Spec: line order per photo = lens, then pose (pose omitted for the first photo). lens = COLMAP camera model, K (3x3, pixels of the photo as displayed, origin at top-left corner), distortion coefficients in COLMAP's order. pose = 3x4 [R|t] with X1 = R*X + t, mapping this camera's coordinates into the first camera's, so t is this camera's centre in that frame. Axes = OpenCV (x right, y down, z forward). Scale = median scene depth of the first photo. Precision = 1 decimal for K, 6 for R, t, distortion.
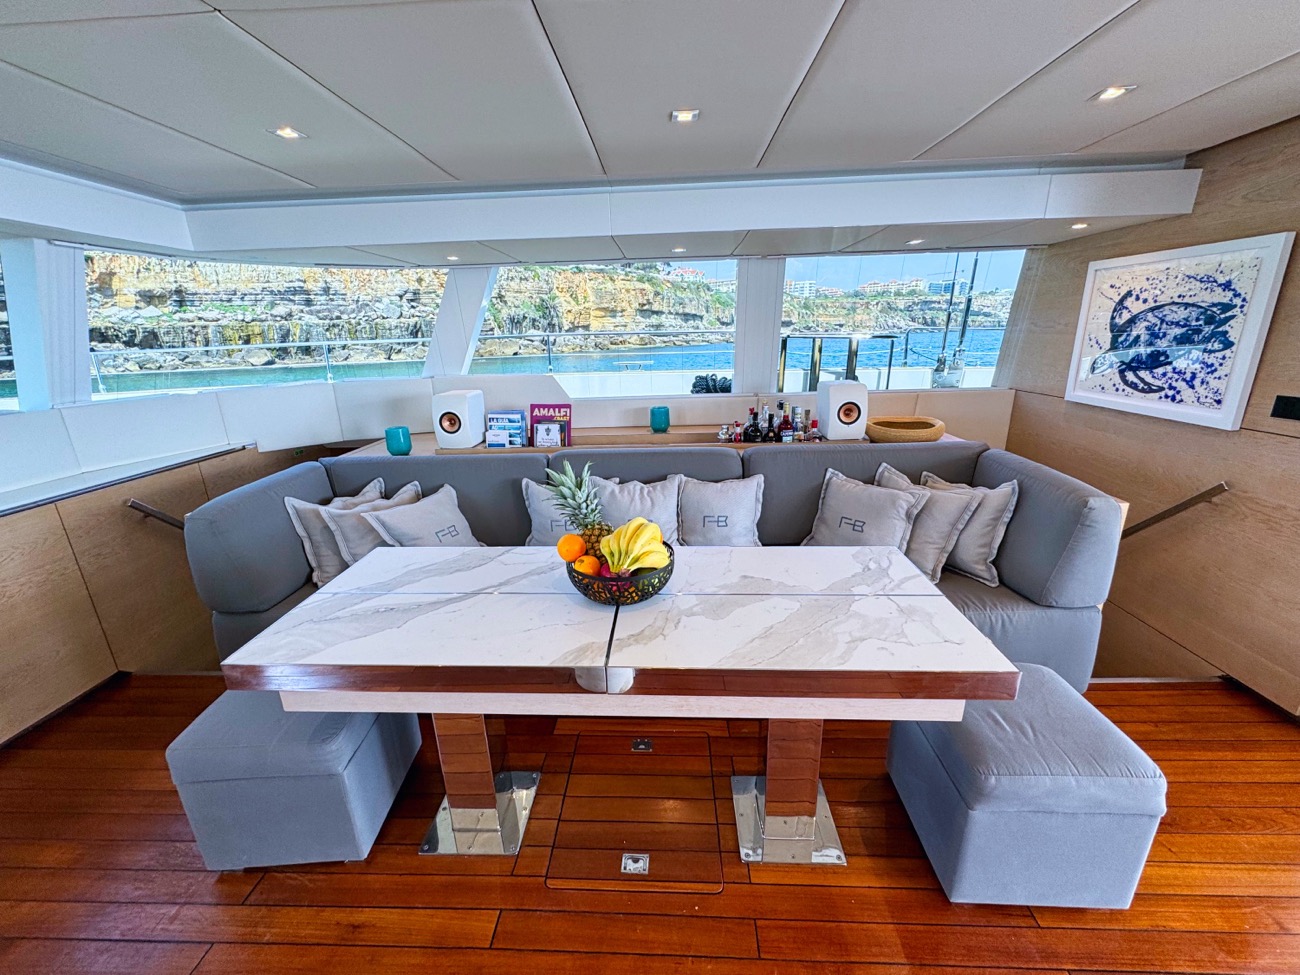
lens RADIAL K [[520.9, 0, 650.0], [0, 520.9, 487.5], [0, 0, 1]] dist [-0.000925, 0.000001]
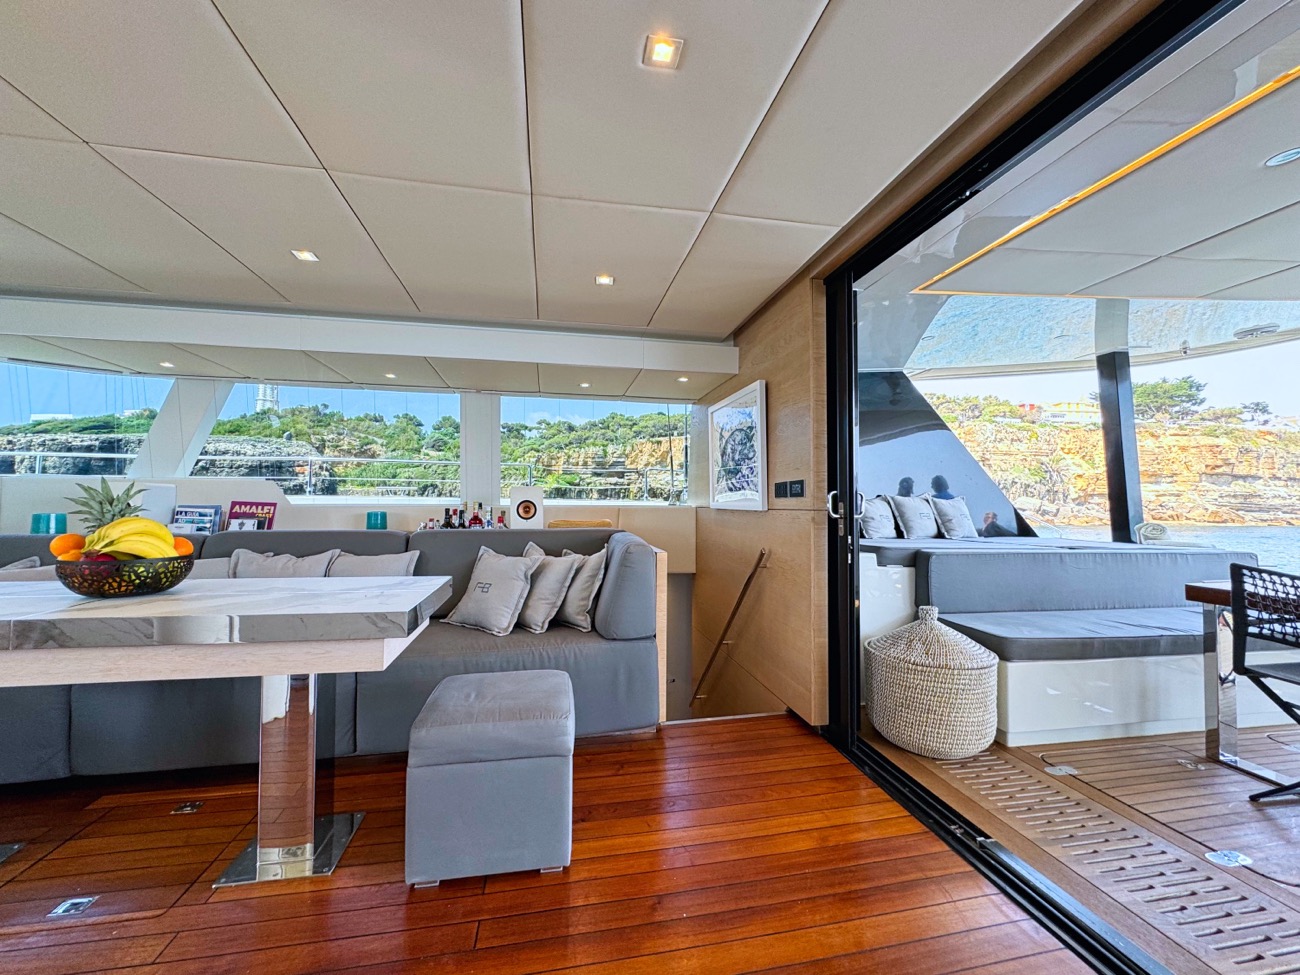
lens RADIAL K [[520.9, 0, 650.0], [0, 520.9, 487.5], [0, 0, 1]] dist [-0.000925, 0.000001]
pose [[0.972207, 0.038427, 0.230946, 0.474728], [0.036546, 0.949438, -0.311821, 0.233335], [-0.231251, 0.311594, 0.921646, -0.203425]]
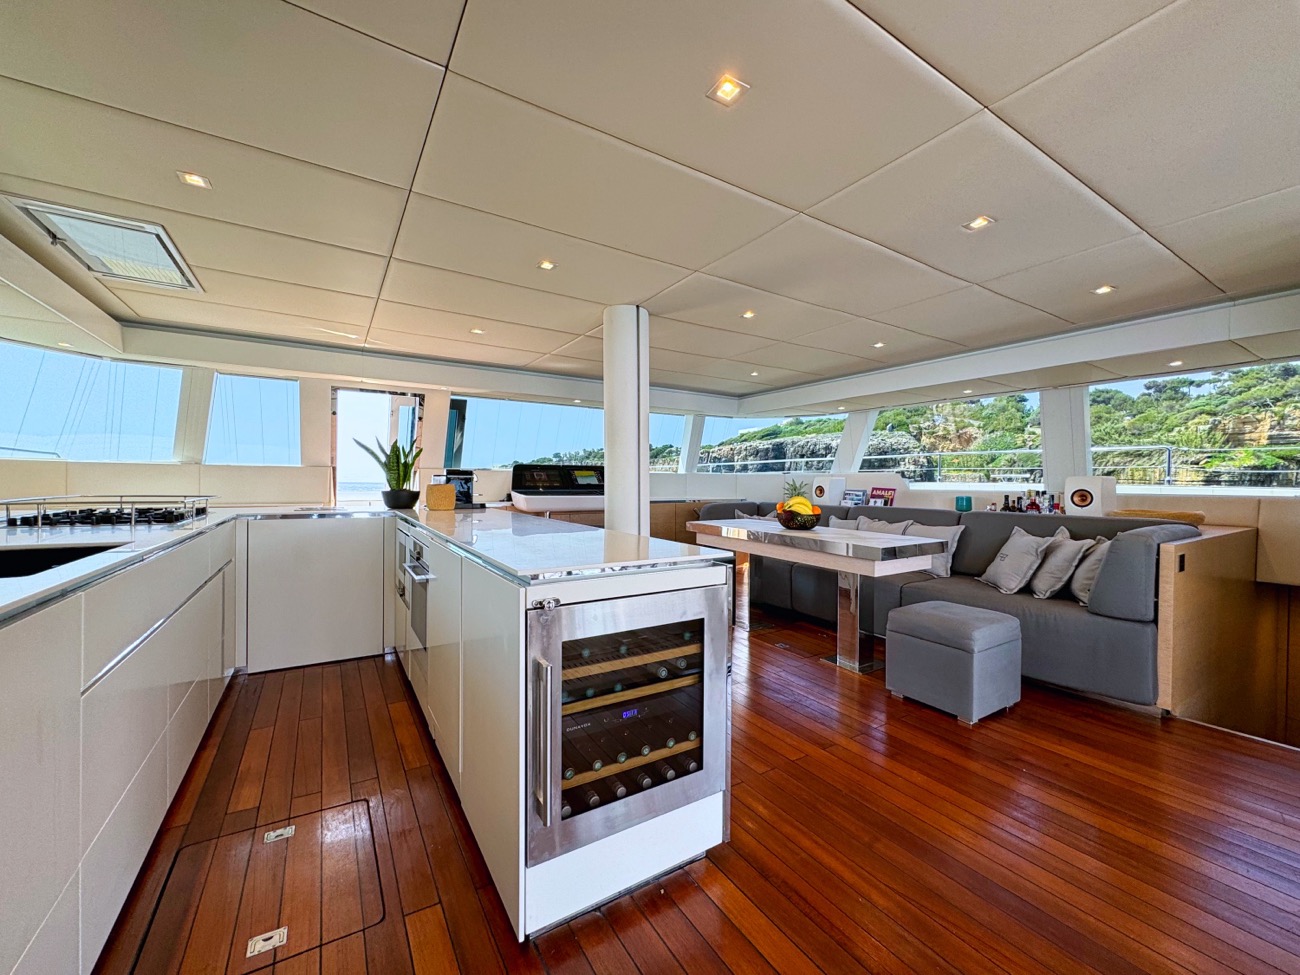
lens RADIAL K [[520.9, 0, 650.0], [0, 520.9, 487.5], [0, 0, 1]] dist [-0.000925, 0.000001]
pose [[0.569654, 0.041886, -0.820817, 1.028775], [-0.255346, 0.958298, -0.128311, 0.328710], [0.781212, 0.282685, 0.556593, -0.662735]]
